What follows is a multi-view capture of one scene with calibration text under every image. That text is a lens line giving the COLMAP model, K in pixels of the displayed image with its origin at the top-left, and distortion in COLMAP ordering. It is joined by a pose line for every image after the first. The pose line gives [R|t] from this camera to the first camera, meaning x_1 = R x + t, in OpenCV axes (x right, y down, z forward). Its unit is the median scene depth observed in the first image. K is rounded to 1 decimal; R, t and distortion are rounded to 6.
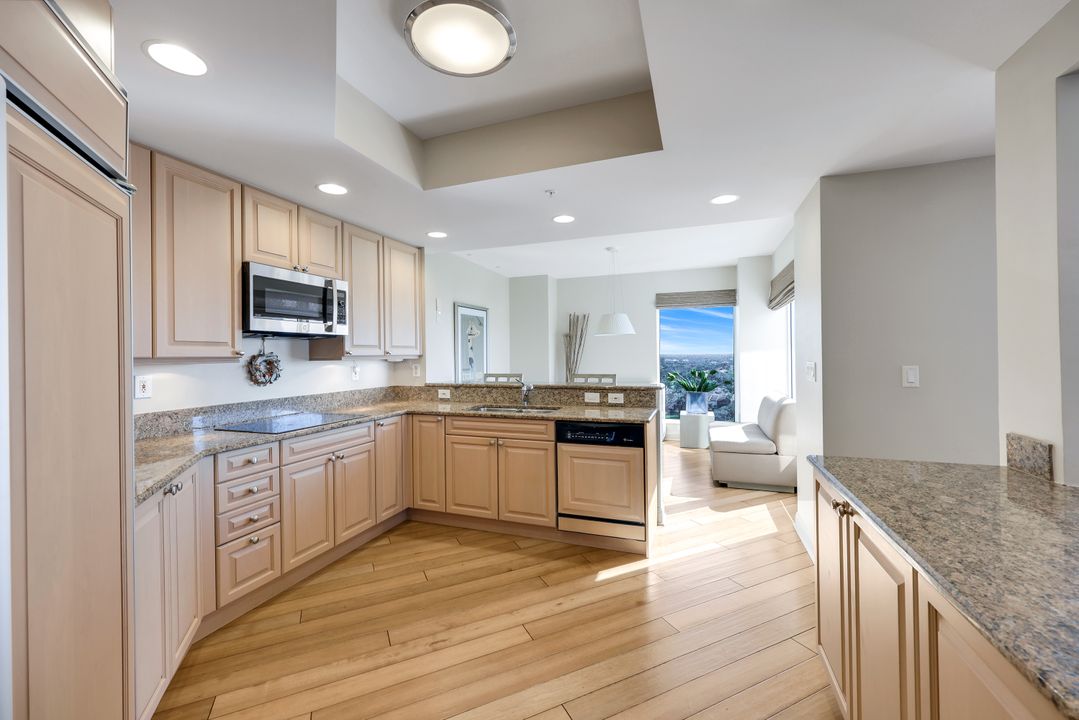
lens RADIAL K [[436.5, 0, 539.3], [0, 436.5, 352.4], [0, 0, 1]] dist [-0.001261, 0.000347]
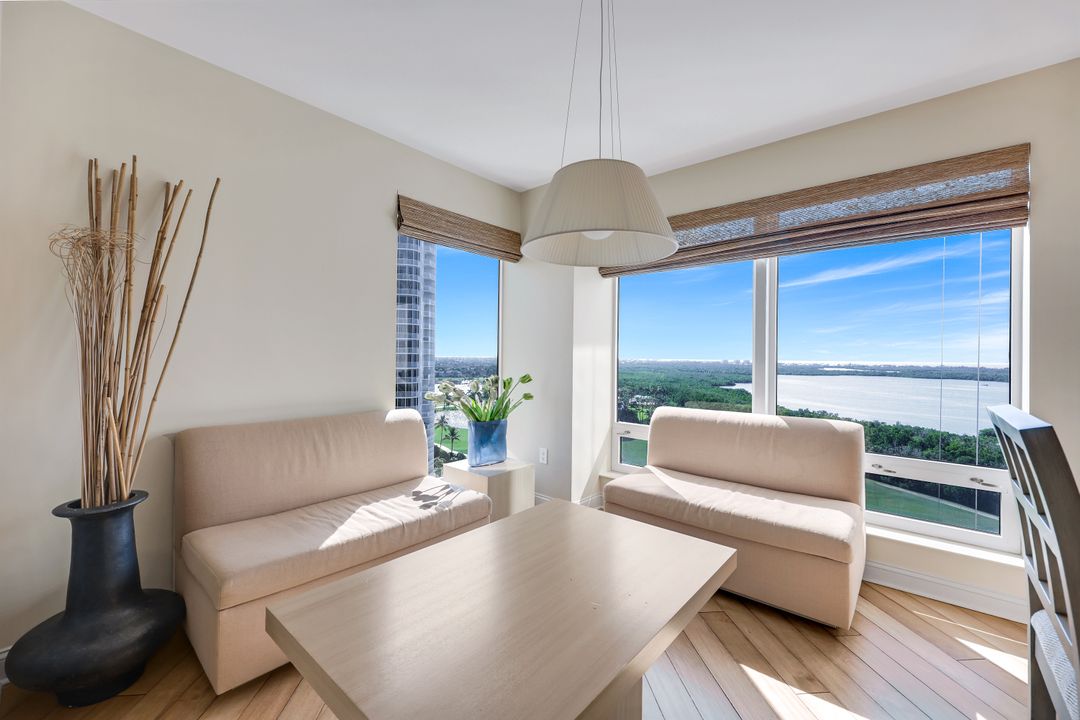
lens RADIAL K [[436.9, 0, 548.9], [0, 436.9, 351.5], [0, 0, 1]] dist [-0.001261, 0.000347]
pose [[0.350509, 0.026419, 0.936187, -0.130483], [-0.019070, 0.999596, -0.021068, 0.040789], [-0.936365, -0.010469, 0.350871, 1.368029]]
